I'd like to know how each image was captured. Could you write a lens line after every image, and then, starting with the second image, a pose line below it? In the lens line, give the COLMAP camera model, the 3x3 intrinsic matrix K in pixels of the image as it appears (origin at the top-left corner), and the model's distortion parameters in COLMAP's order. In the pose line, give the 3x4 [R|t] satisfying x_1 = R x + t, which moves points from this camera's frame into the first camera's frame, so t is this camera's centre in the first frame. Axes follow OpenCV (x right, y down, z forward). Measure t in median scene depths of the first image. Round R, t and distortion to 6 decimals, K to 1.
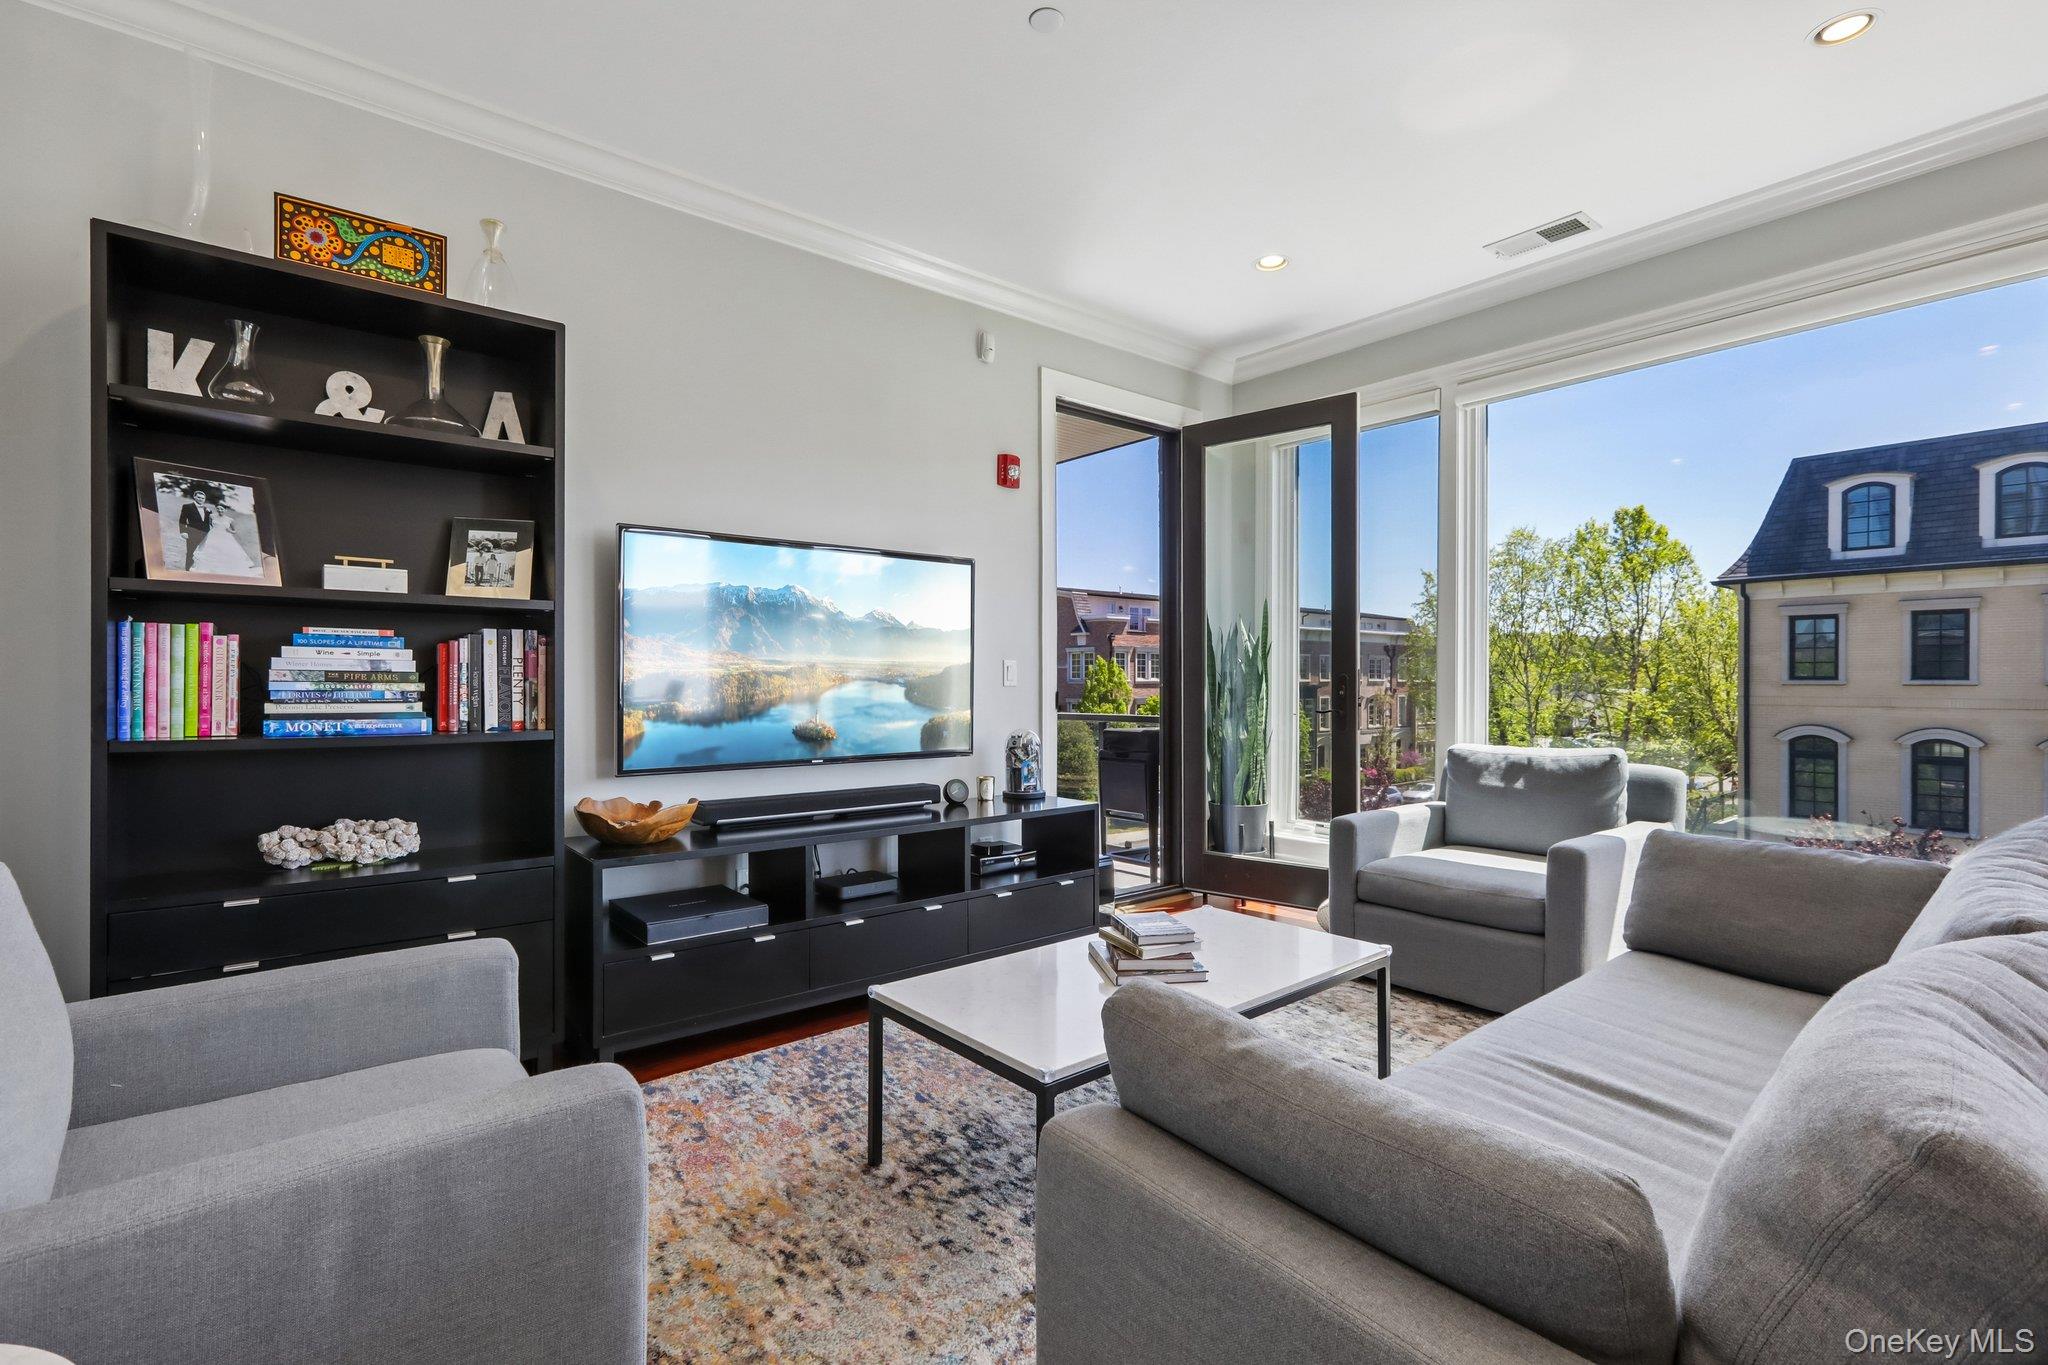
lens RADIAL K [[923.0, 0, 1029.0], [0, 923.0, 674.4], [0, 0, 1]] dist [0.000545, -0.000052]
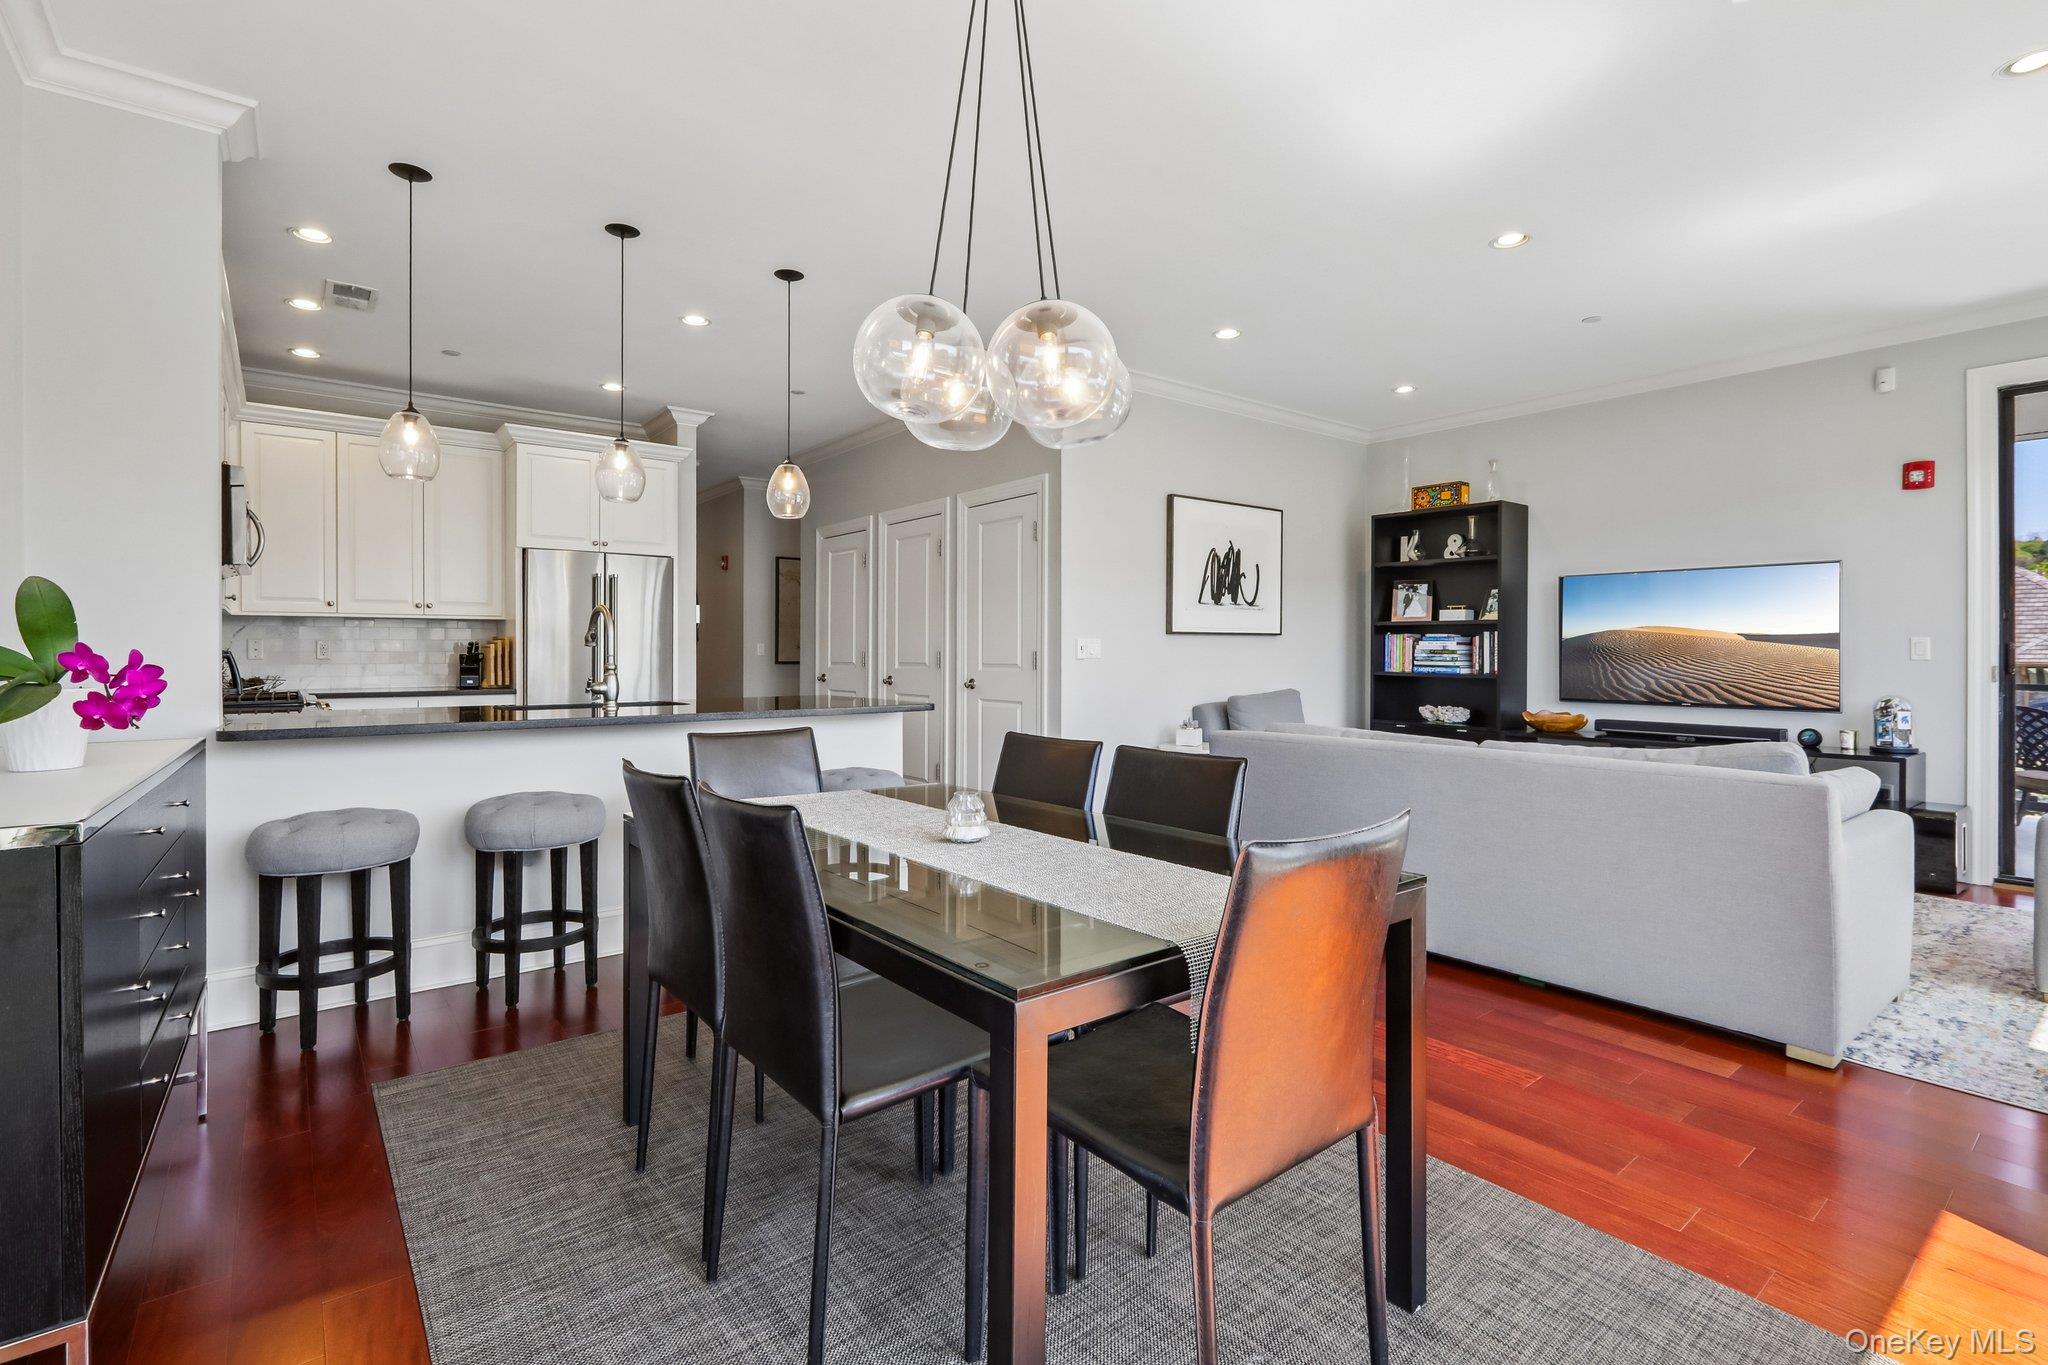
lens RADIAL K [[934.6, 0, 997.8], [0, 934.6, 652.9], [0, 0, 1]] dist [-0.000137, 0.000399]
pose [[-0.049223, -0.002630, -0.998784, 1.971921], [0.000626, 0.999996, -0.002664, 0.011177], [0.998788, -0.000756, -0.049221, -0.155914]]
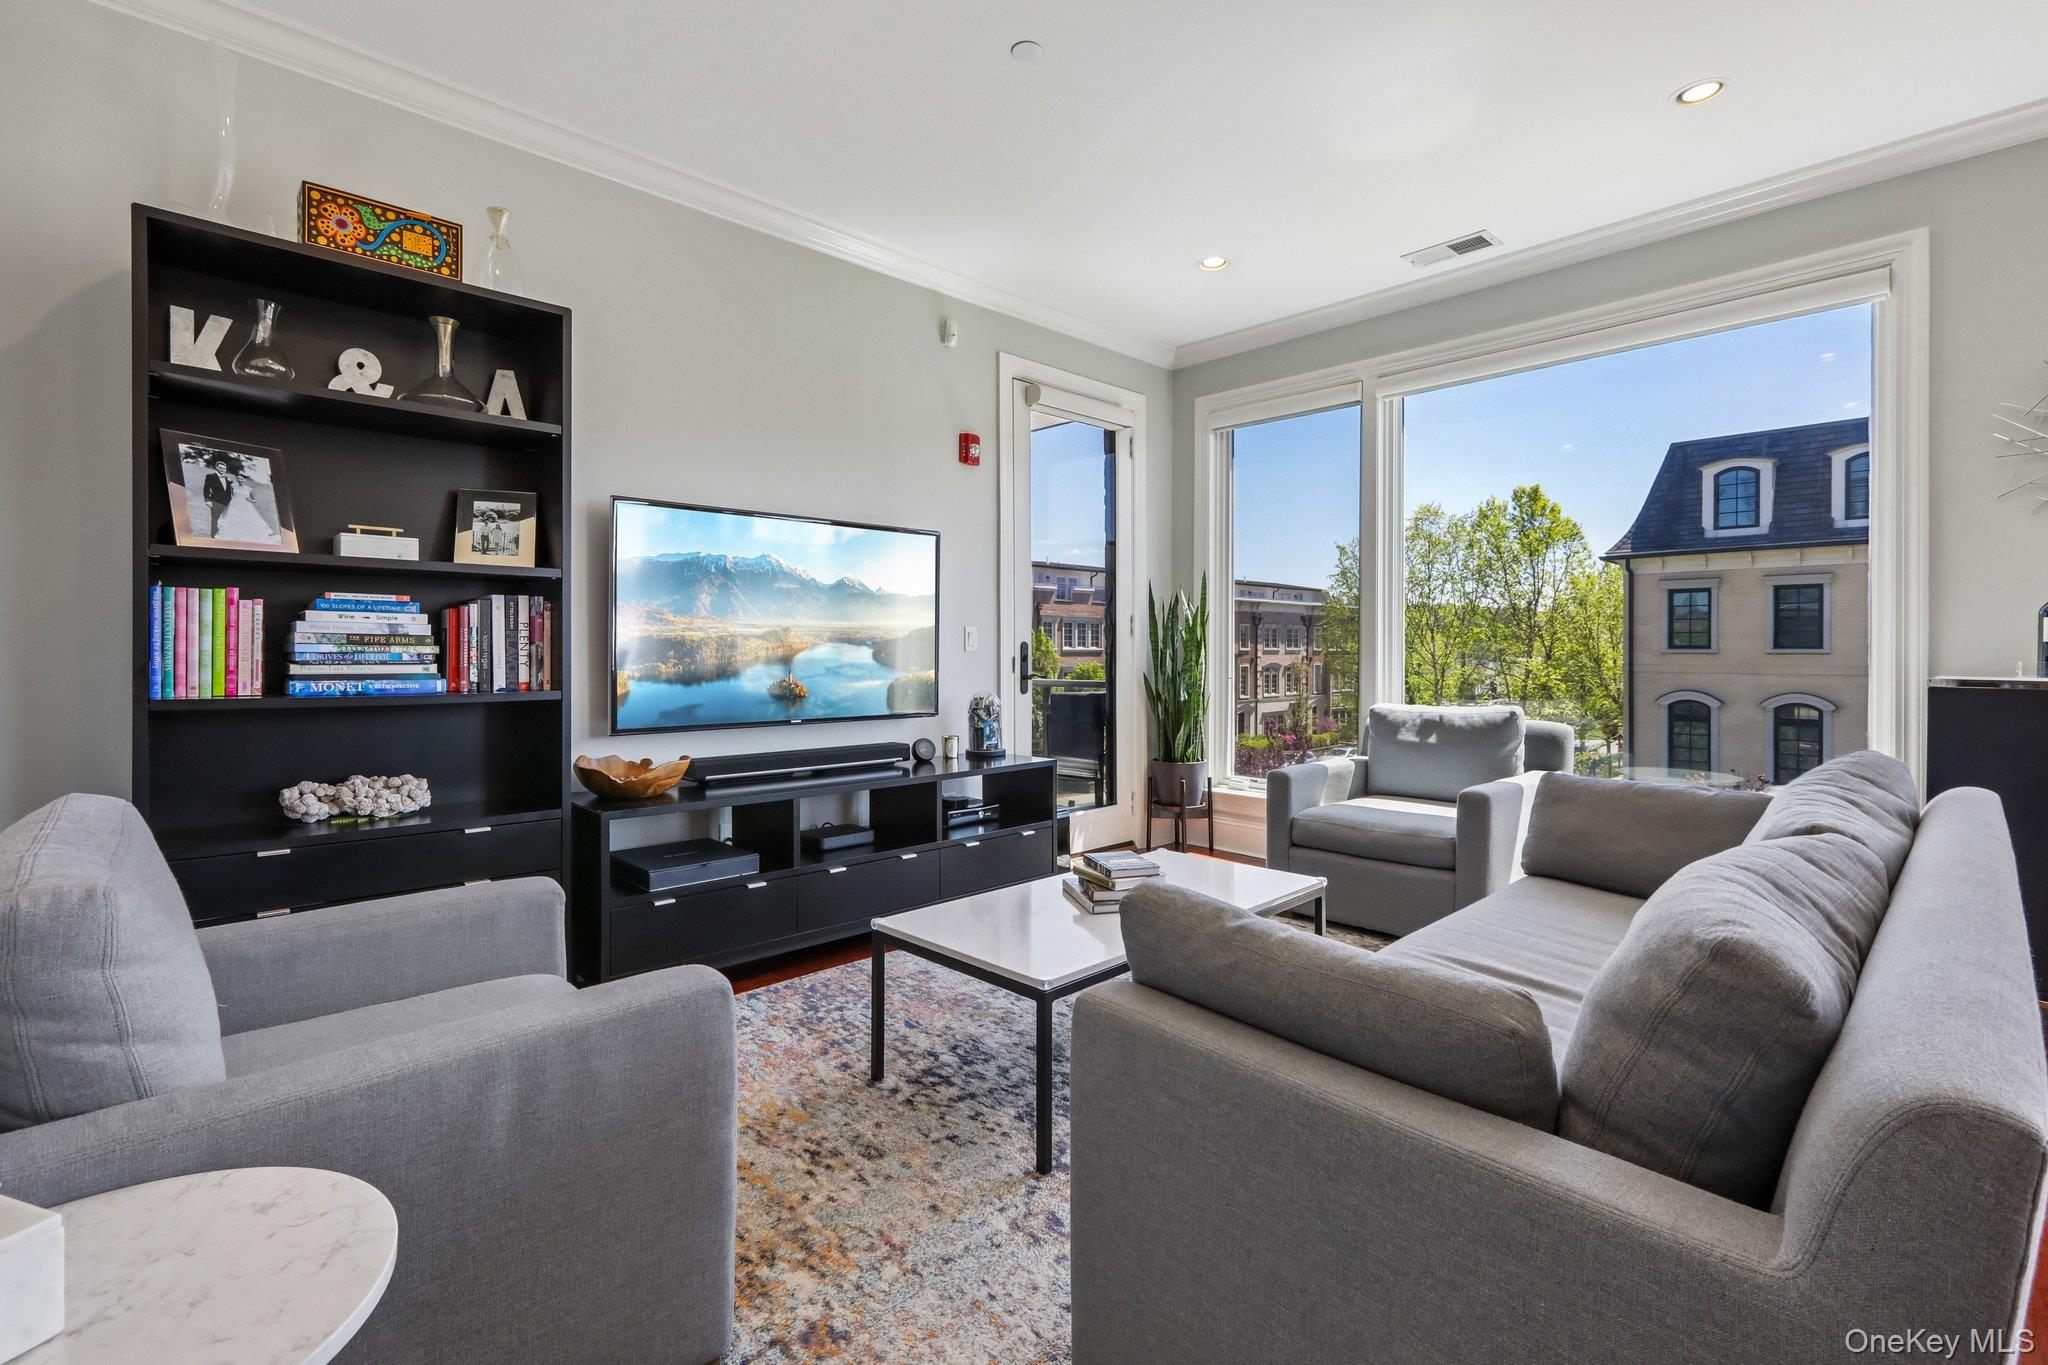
lens RADIAL K [[920.4, 0, 1026.5], [0, 920.4, 640.6], [0, 0, 1]] dist [0.000855, 0.000553]
pose [[0.996881, 0.001389, 0.078906, -0.065844], [-0.001157, 0.999995, -0.002990, 0.005625], [-0.078910, 0.002889, 0.996878, -0.102167]]
